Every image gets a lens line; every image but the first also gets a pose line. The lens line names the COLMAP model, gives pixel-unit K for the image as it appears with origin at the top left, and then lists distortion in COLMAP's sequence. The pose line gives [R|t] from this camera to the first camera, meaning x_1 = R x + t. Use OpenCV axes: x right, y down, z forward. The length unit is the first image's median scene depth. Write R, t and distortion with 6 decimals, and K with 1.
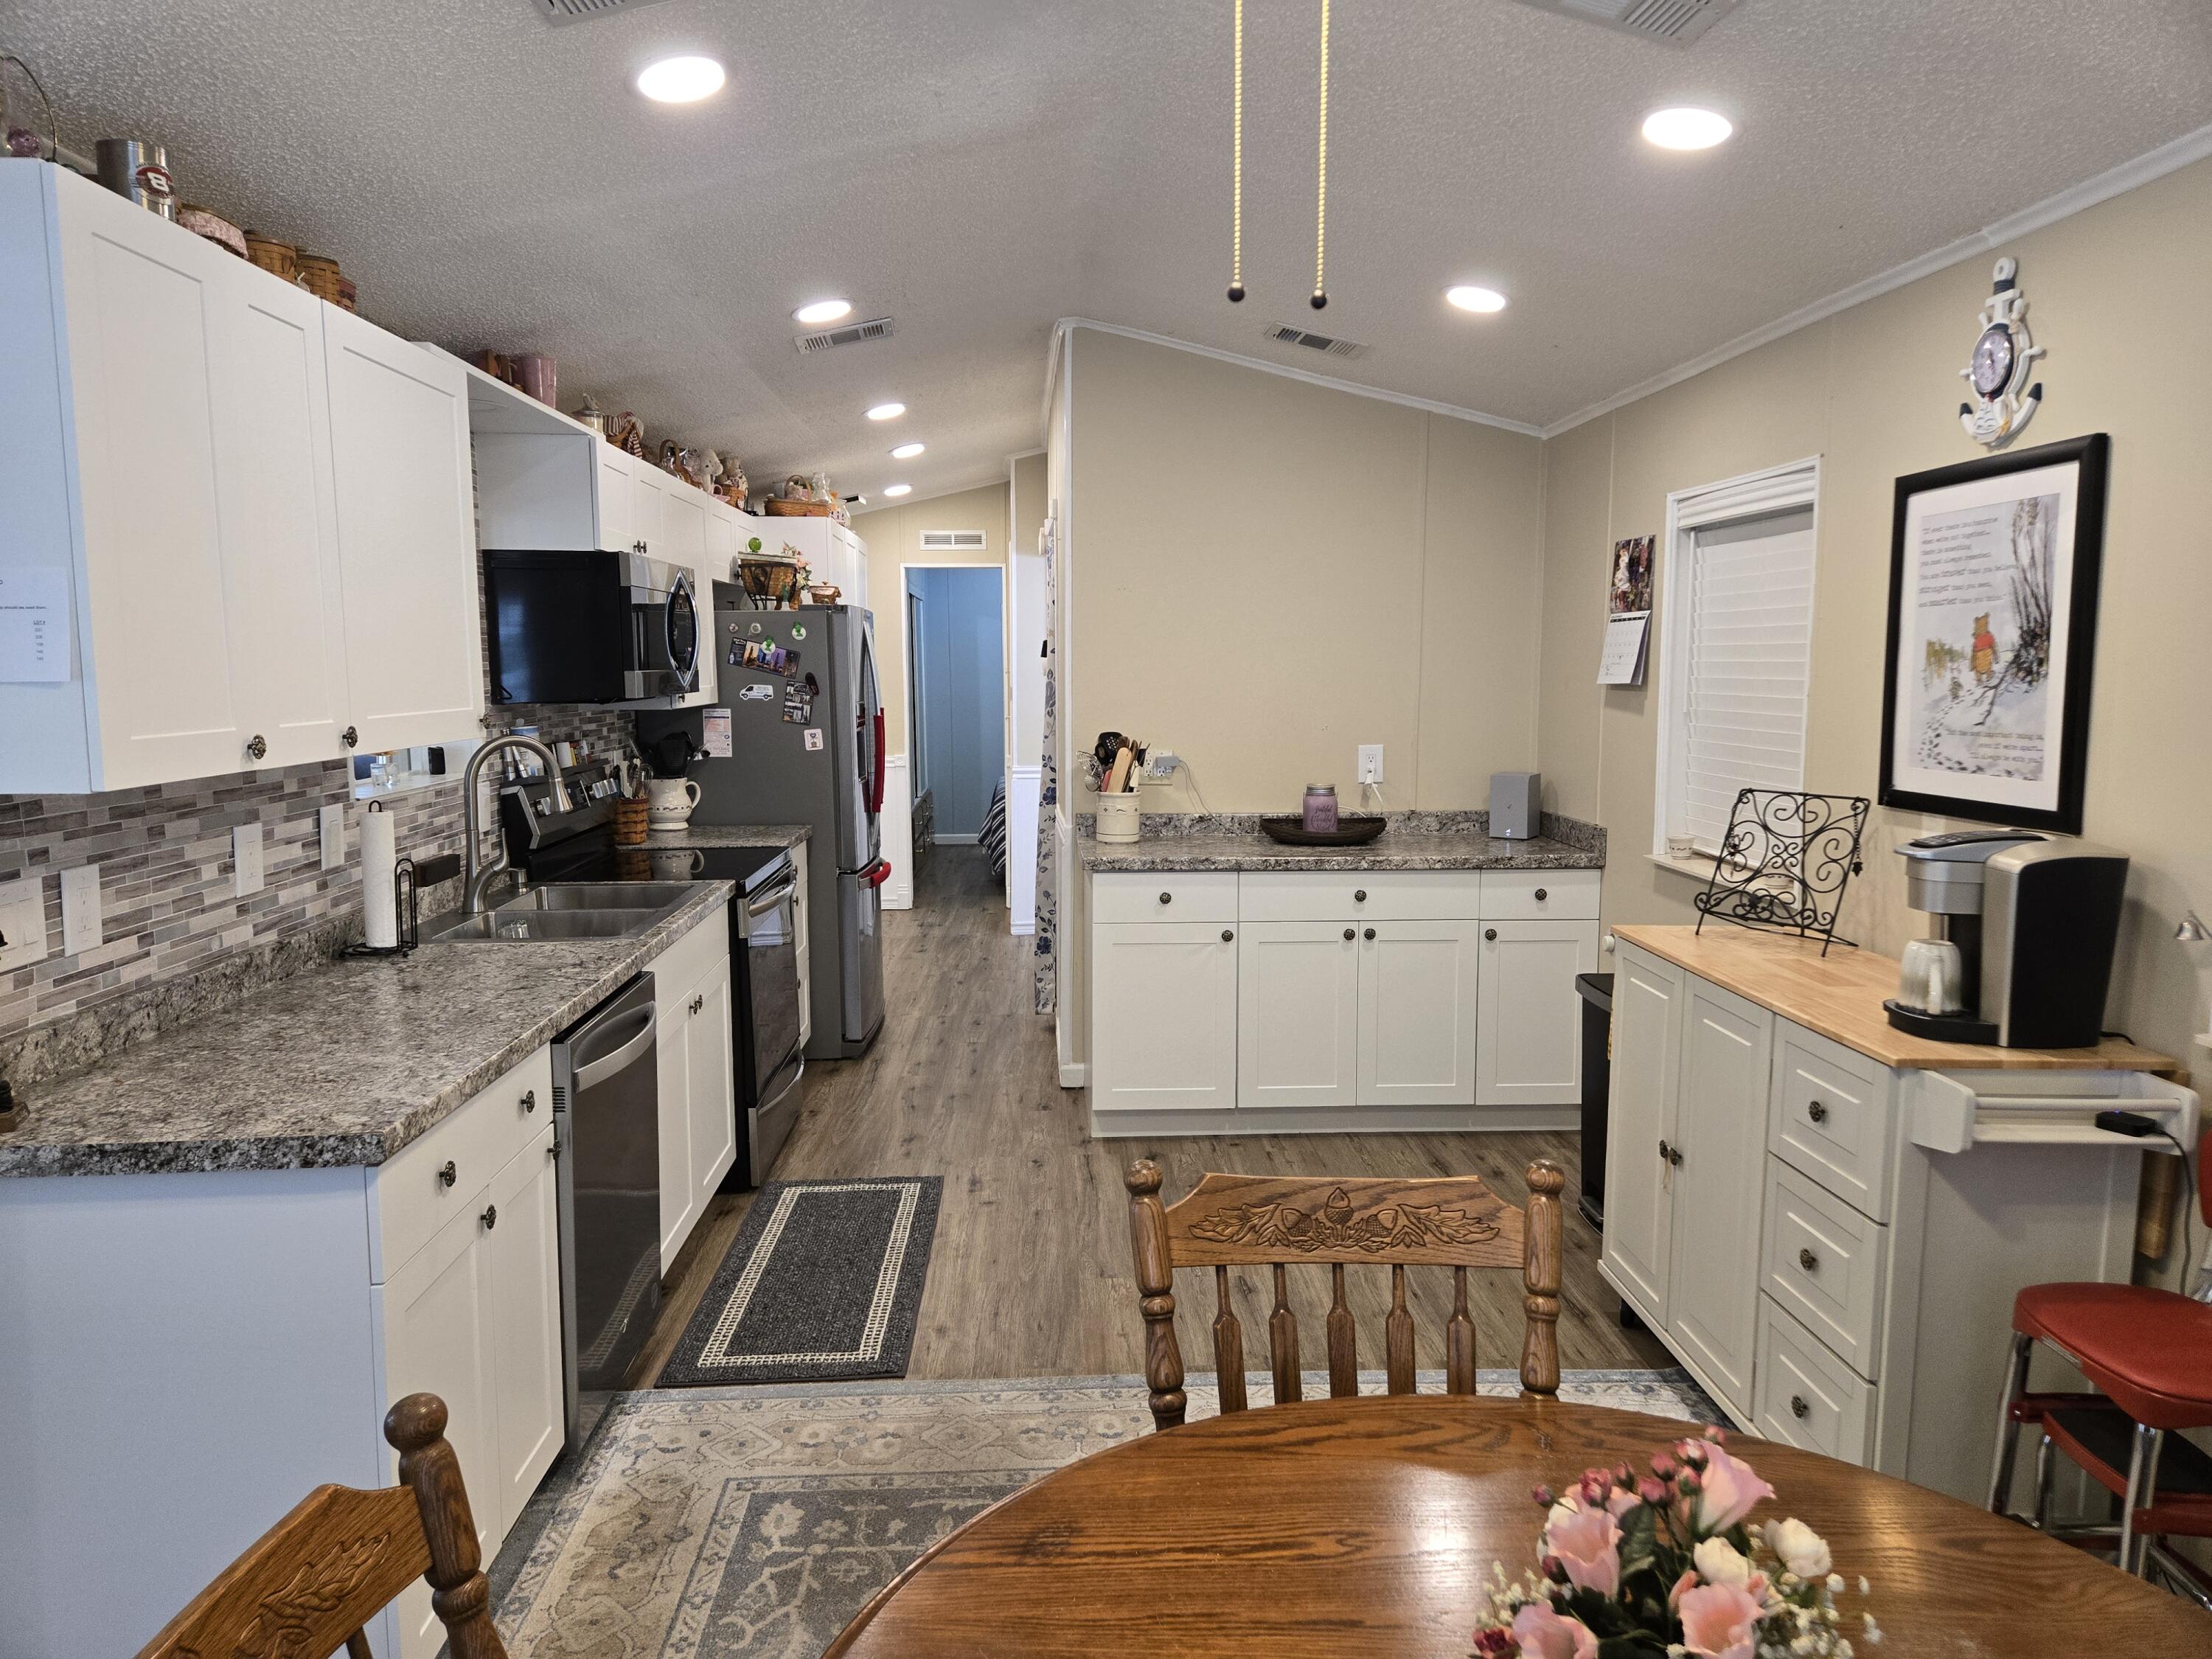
lens RADIAL K [[1471.1, 0, 1101.7], [0, 1471.1, 828.6], [0, 0, 1]] dist [0.074955, -0.055279]
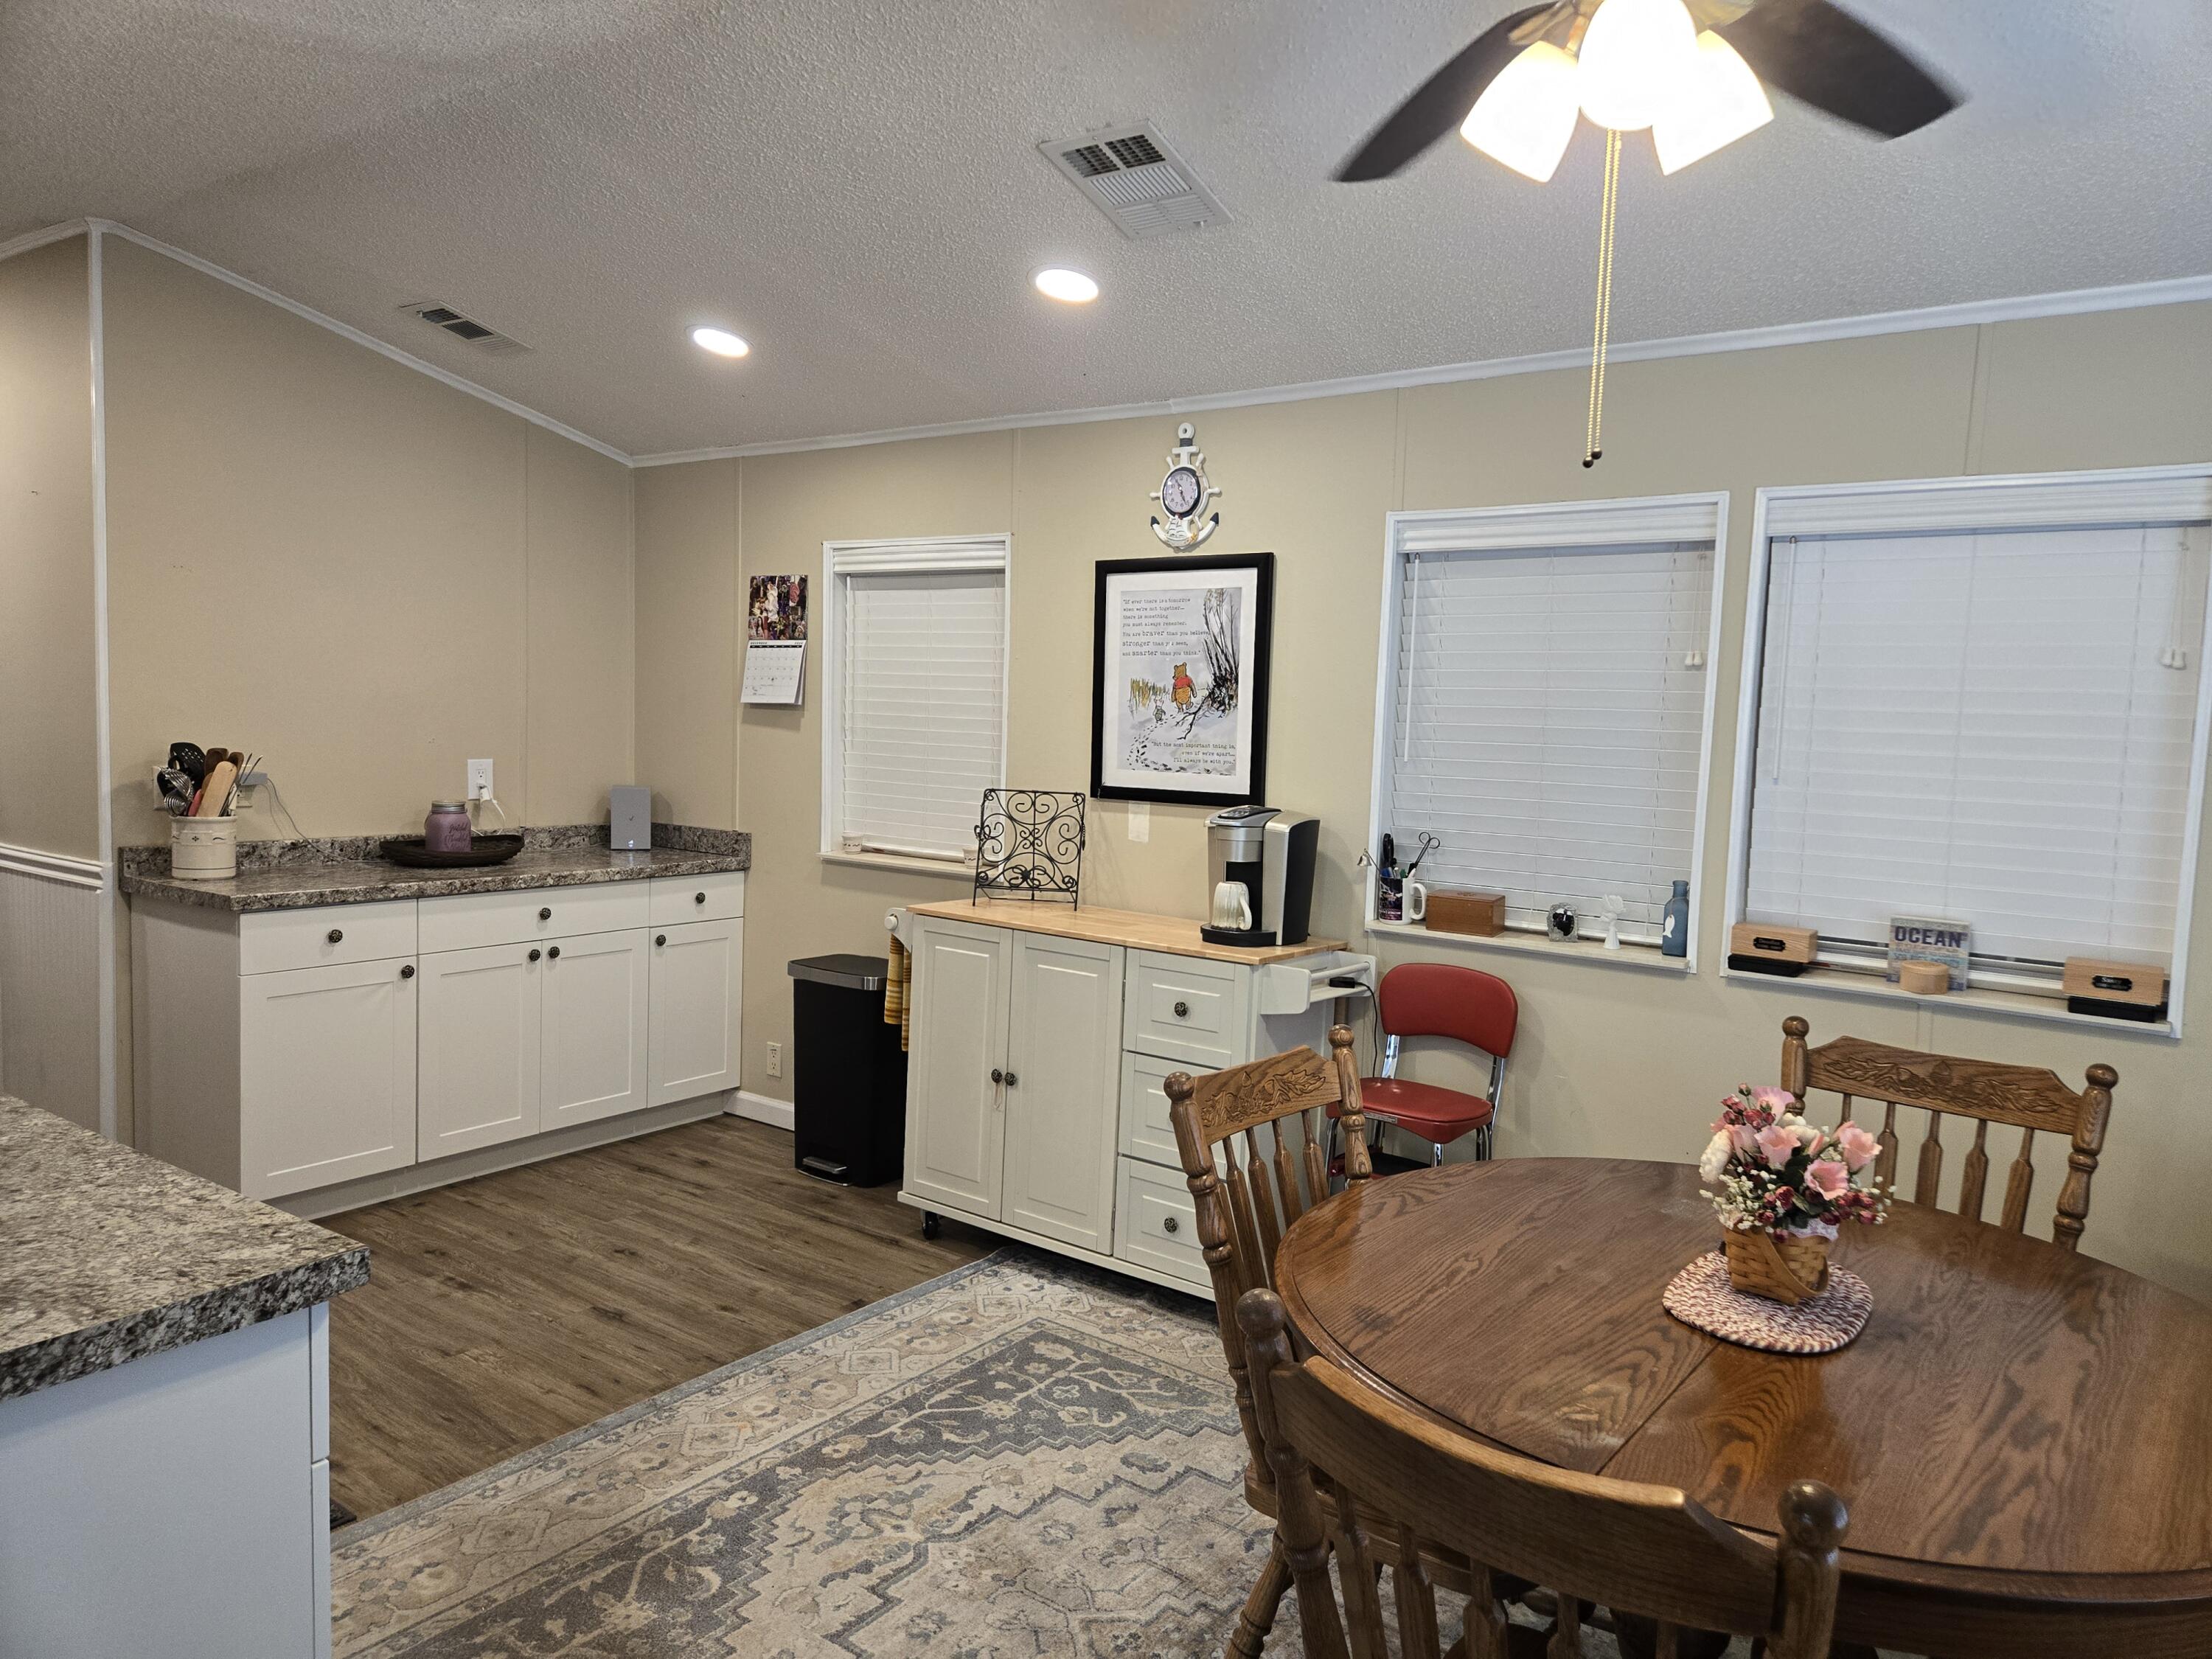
lens RADIAL K [[1471.1, 0, 1140.1], [0, 1471.1, 825.7], [0, 0, 1]] dist [0.074955, -0.055279]
pose [[0.619530, -0.038117, 0.784047, -0.489188], [0.053275, 0.998559, 0.006449, 0.003483], [-0.783163, 0.037775, 0.620668, 0.123855]]
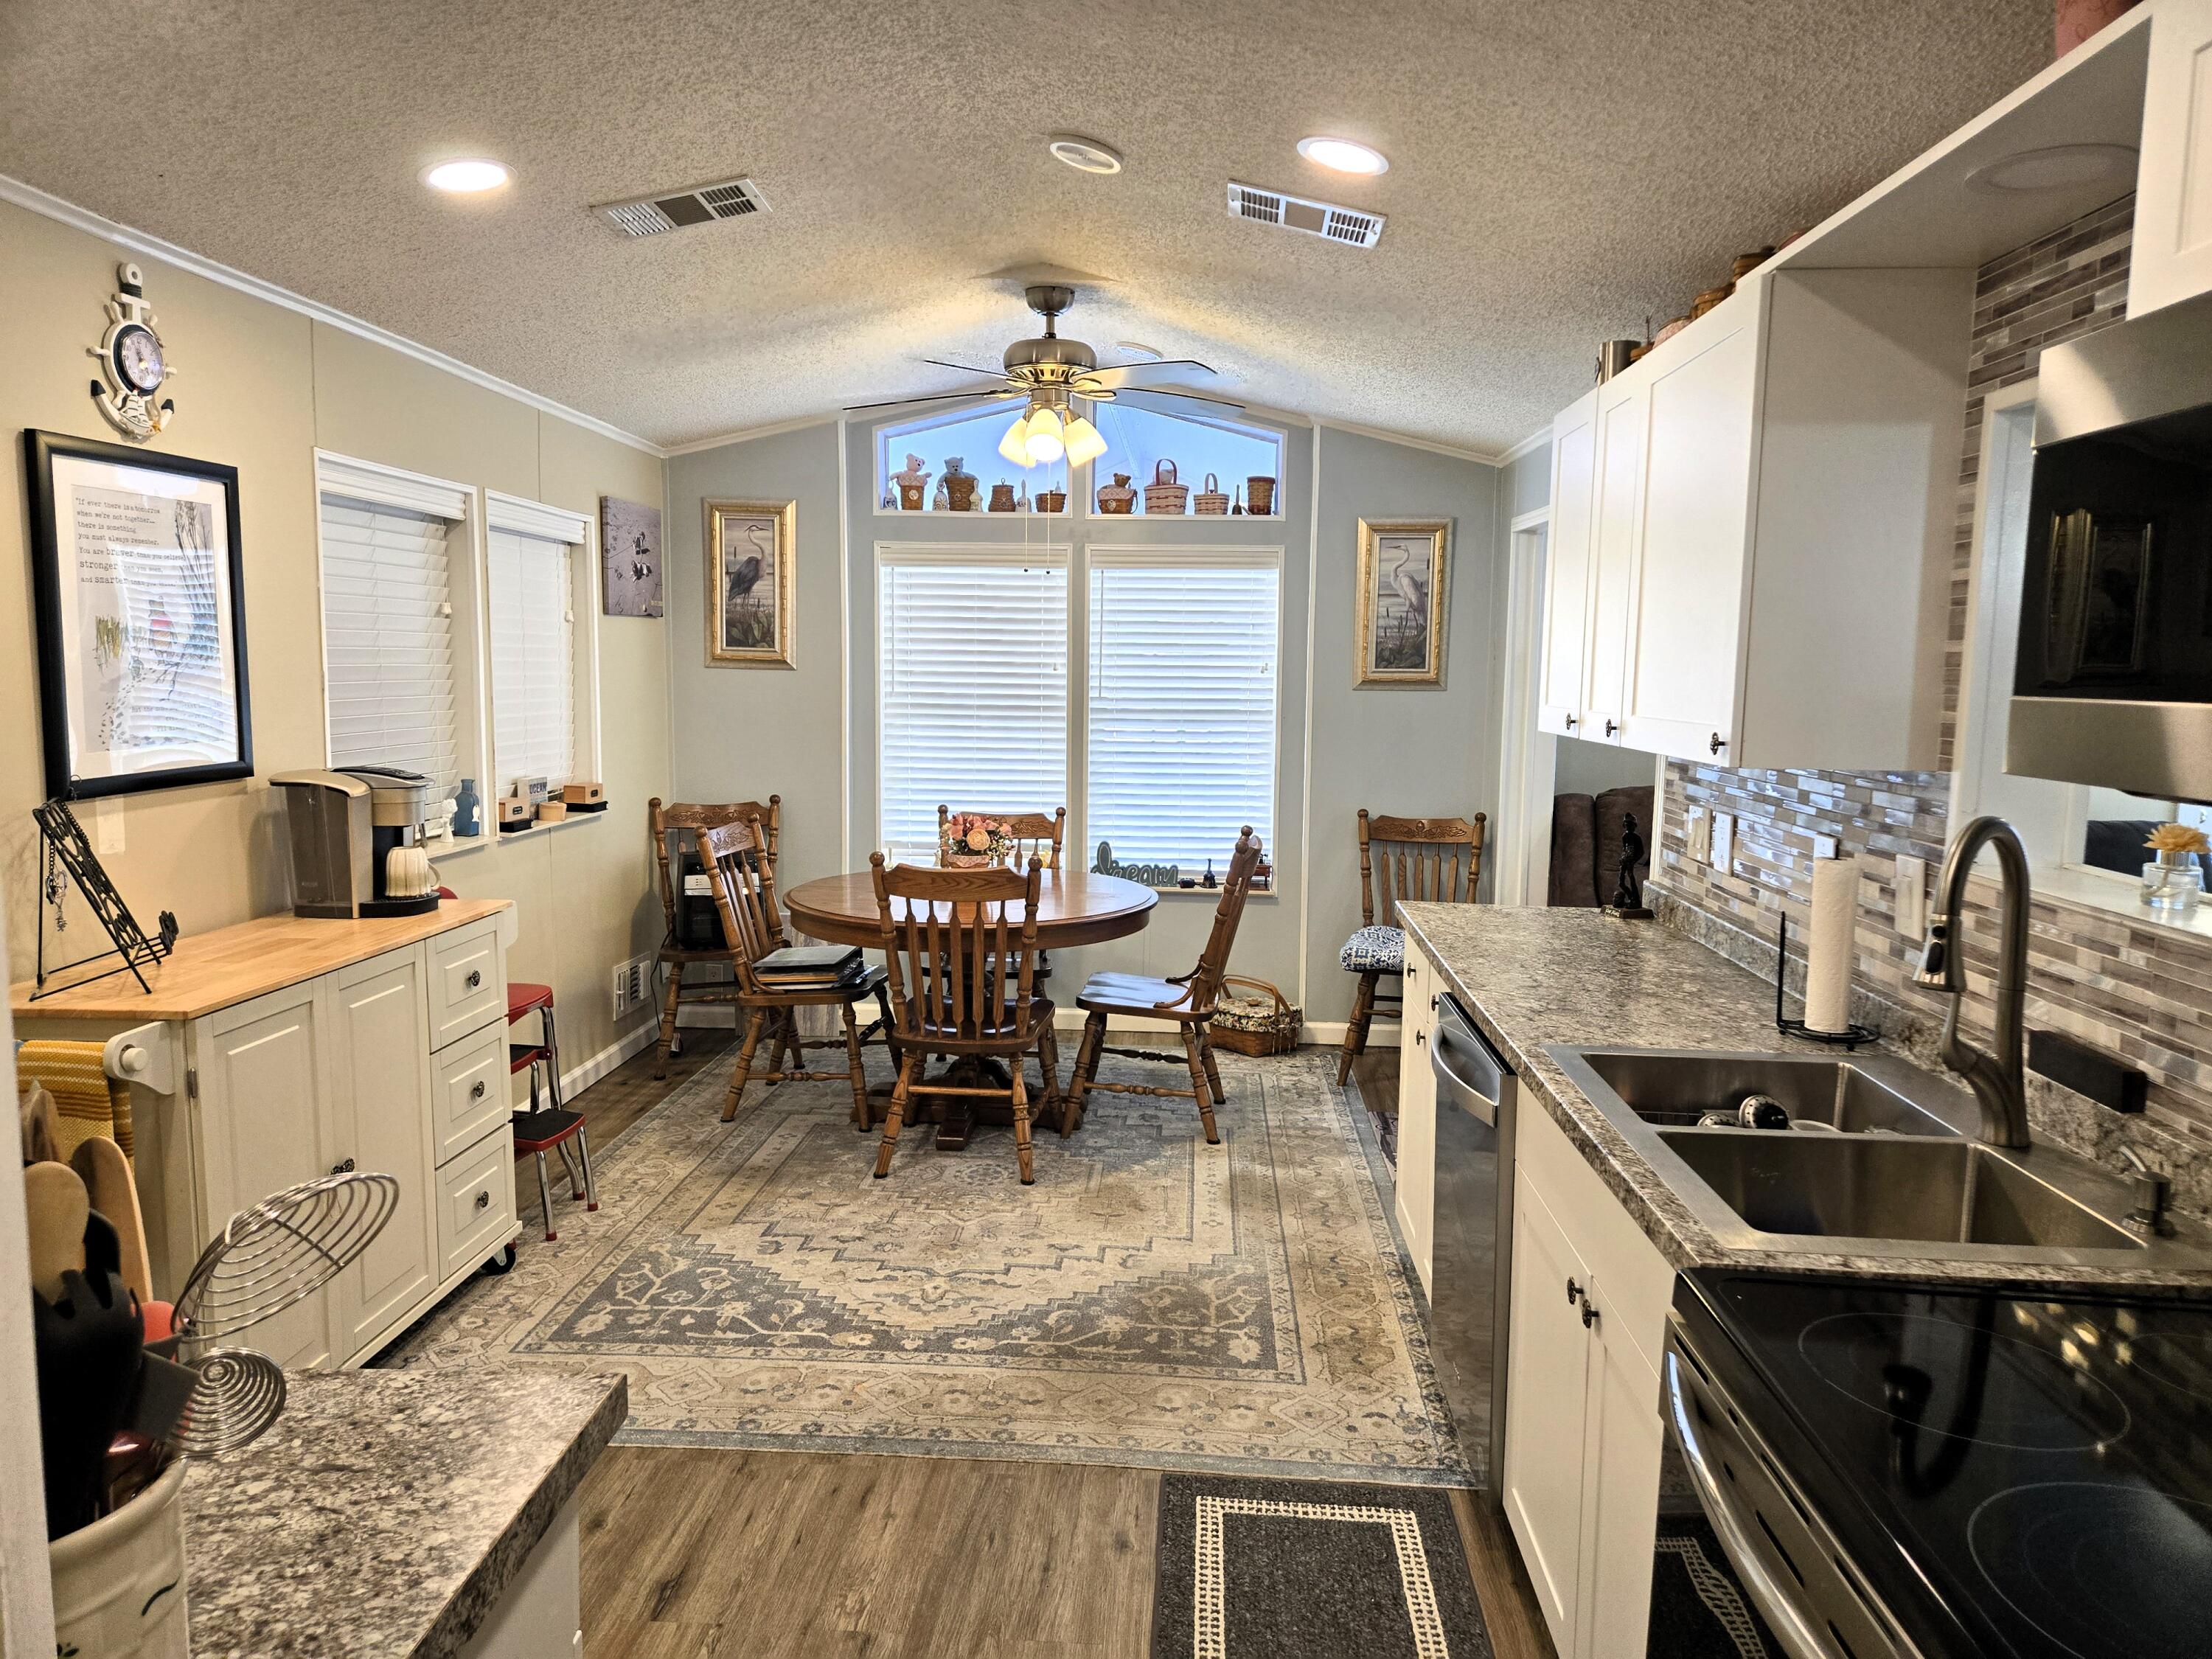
lens RADIAL K [[1471.1, 0, 1107.0], [0, 1471.1, 823.1], [0, 0, 1]] dist [0.074955, -0.055279]
pose [[-0.994572, -0.026677, 0.100568, -0.173644], [-0.003707, 0.975043, 0.221984, -0.194126], [-0.103980, 0.220406, -0.969850, 1.720934]]
